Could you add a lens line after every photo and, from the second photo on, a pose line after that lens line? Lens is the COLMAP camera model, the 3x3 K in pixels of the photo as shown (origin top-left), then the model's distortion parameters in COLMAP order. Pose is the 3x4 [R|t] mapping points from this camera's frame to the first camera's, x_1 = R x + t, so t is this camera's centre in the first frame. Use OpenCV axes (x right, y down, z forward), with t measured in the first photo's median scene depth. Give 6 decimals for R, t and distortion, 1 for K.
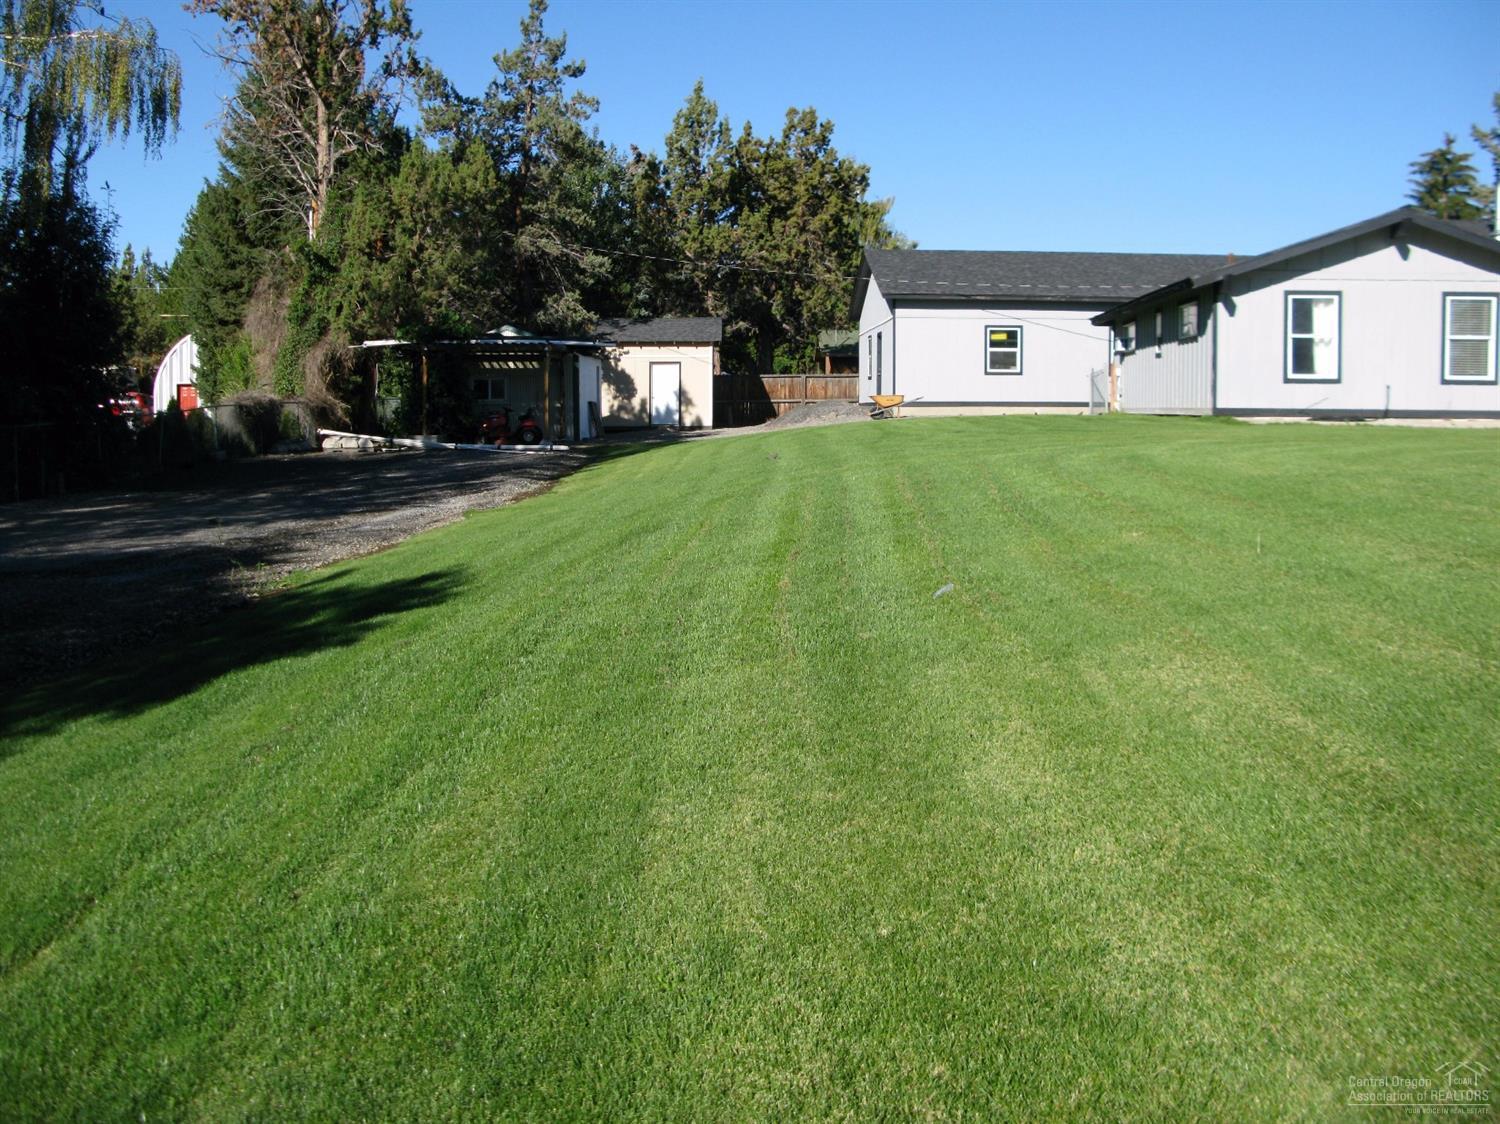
lens RADIAL K [[1515.9, 0, 751.2], [0, 1515.9, 560.8], [0, 0, 1]] dist [-0.110164, 0.000000]
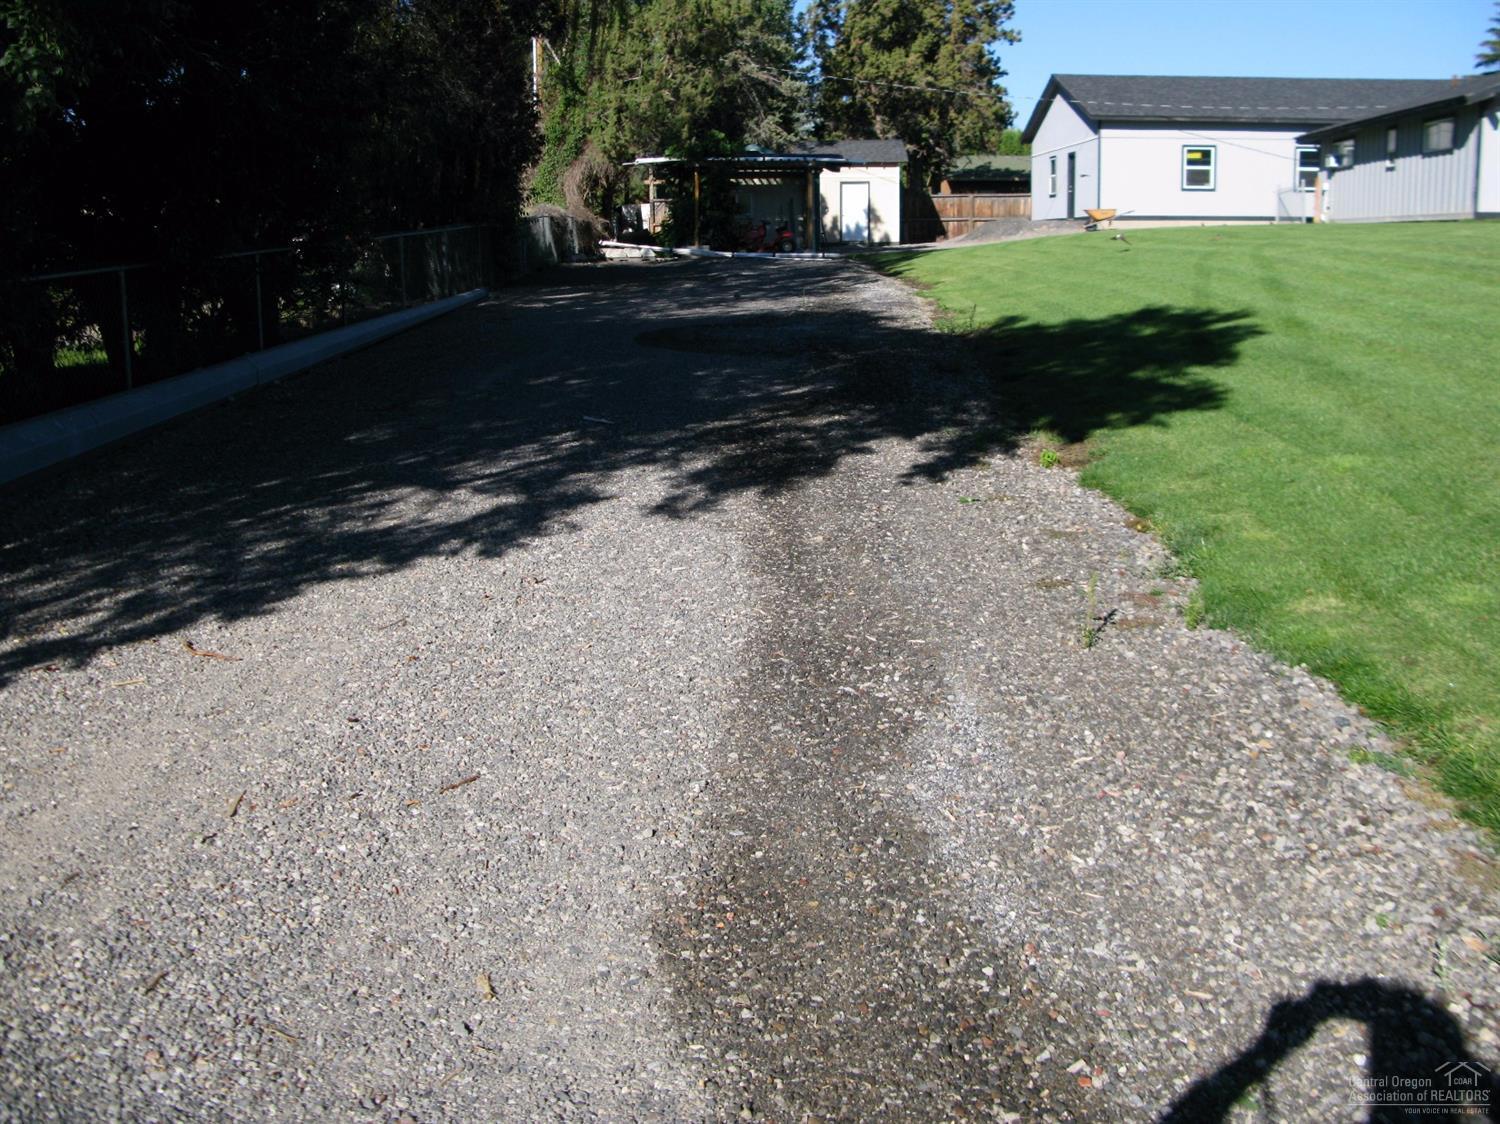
lens RADIAL K [[1515.9, 0, 749.9], [0, 1515.9, 553.9], [0, 0, 1]] dist [-0.110164, 0.000000]
pose [[0.999950, -0.009962, -0.000361, -0.158192], [0.009947, 0.994852, 0.100845, 0.025659], [-0.000646, -0.100843, 0.994902, -0.096116]]
